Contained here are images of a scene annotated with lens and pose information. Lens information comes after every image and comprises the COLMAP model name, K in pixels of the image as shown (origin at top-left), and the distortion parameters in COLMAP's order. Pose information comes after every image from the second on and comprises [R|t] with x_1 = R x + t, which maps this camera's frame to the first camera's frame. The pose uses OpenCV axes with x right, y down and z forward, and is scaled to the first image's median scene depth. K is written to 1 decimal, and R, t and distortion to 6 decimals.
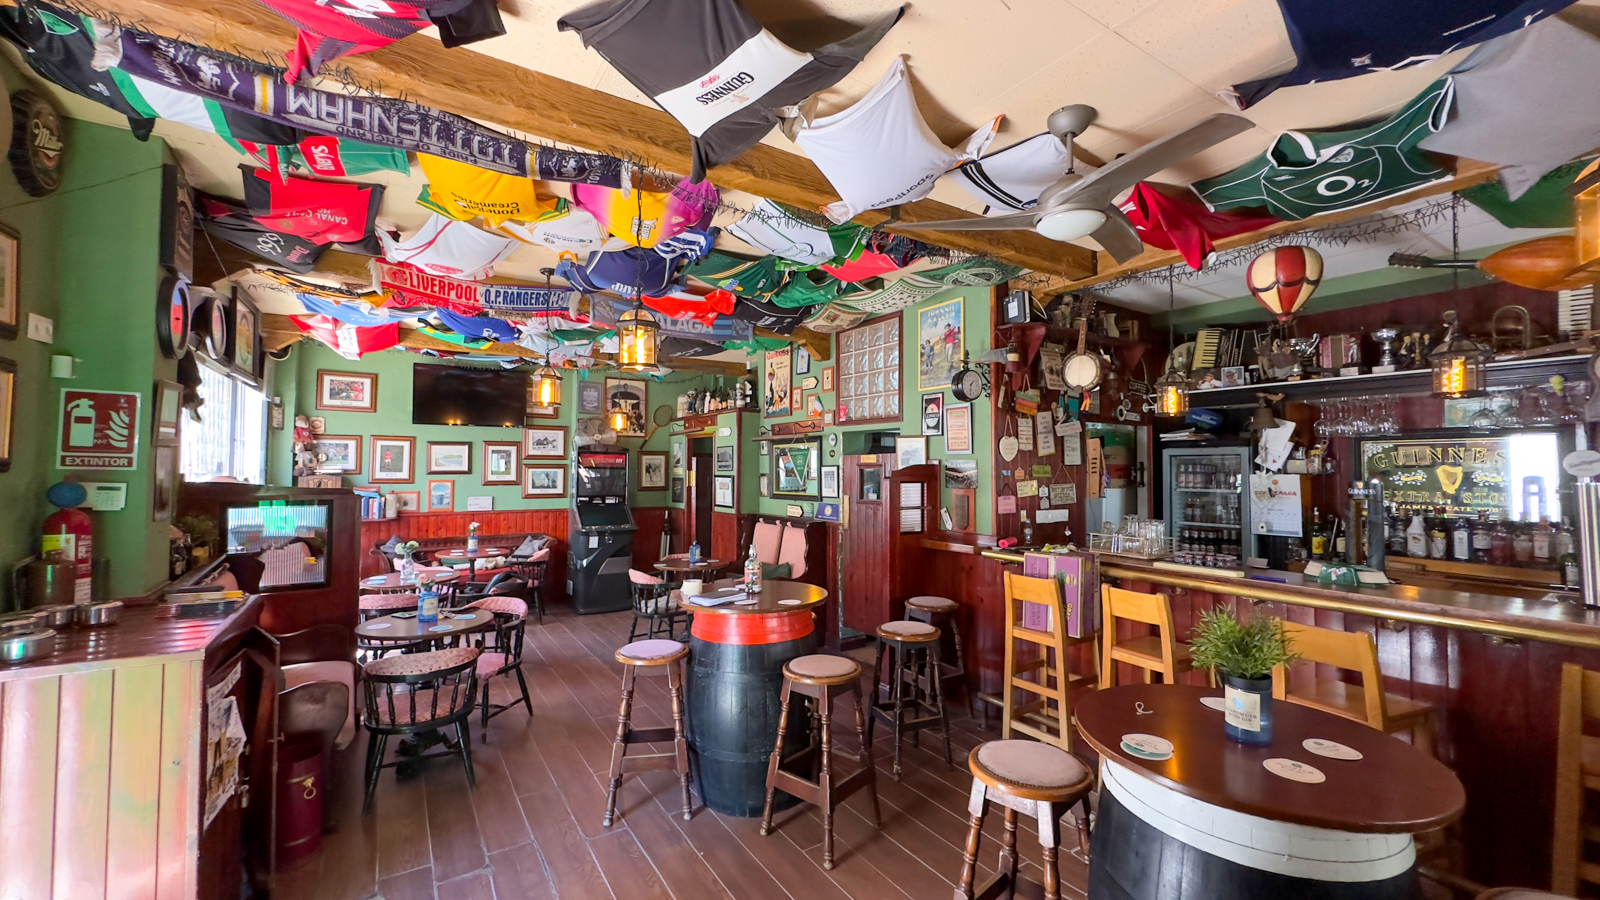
lens RADIAL K [[636.2, 0, 797.0], [0, 636.2, 447.9], [0, 0, 1]] dist [-0.001691, -0.000019]
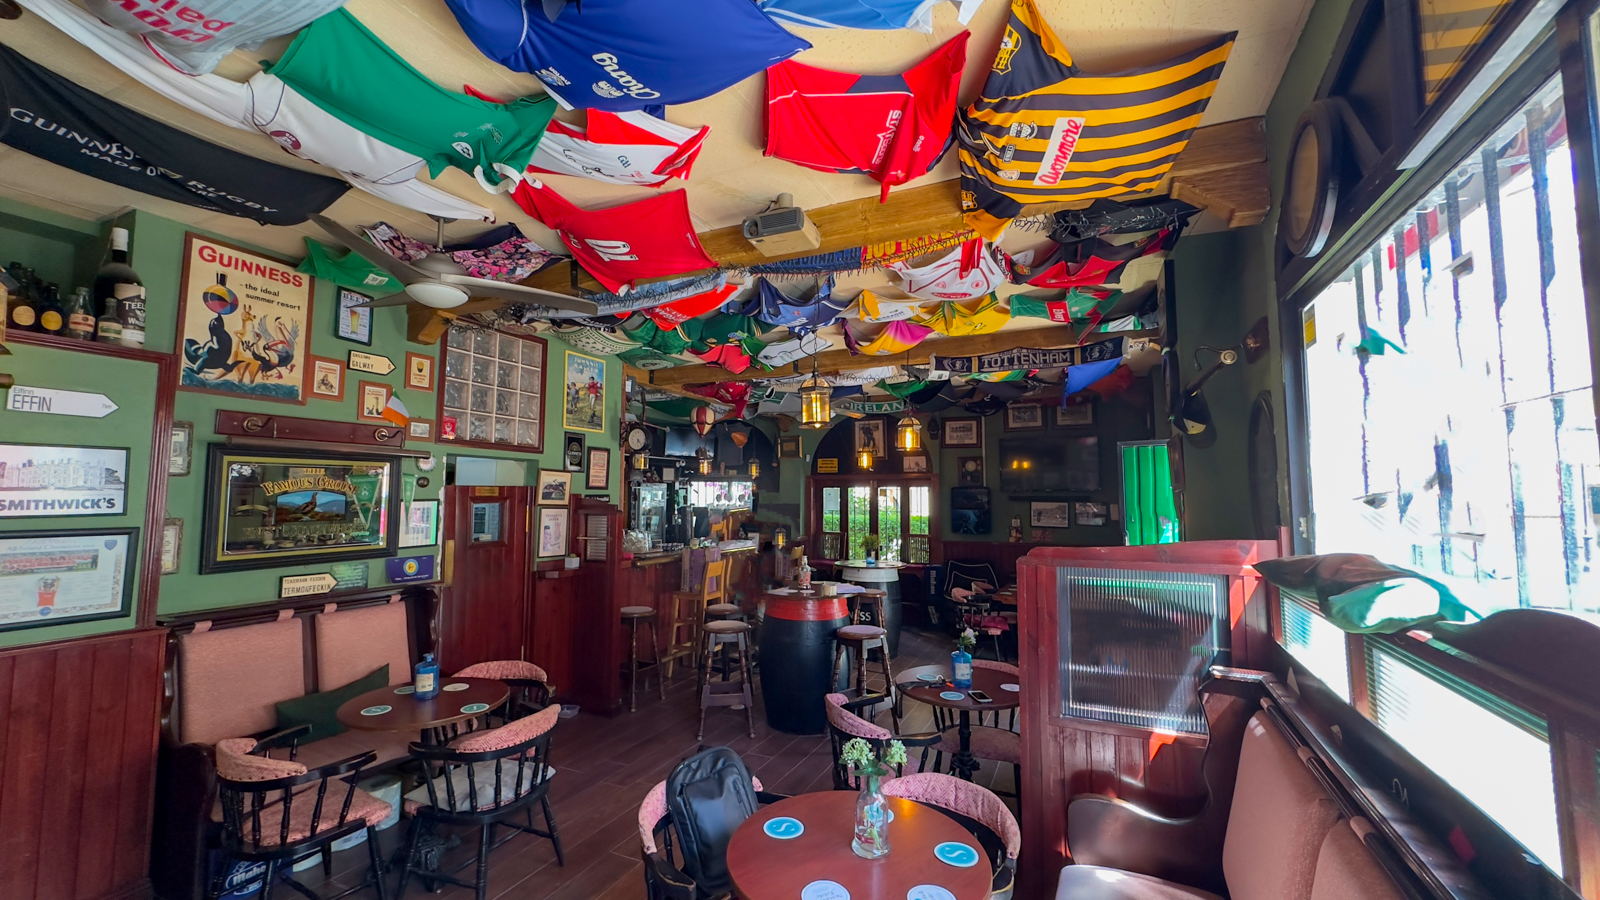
lens RADIAL K [[636.2, 0, 797.0], [0, 636.2, 447.9], [0, 0, 1]] dist [-0.001691, -0.000019]
pose [[-0.535297, 0.059871, 0.842539, -0.984917], [-0.031078, 0.995413, -0.090479, 0.028876], [-0.844092, -0.074617, -0.530981, 1.364688]]
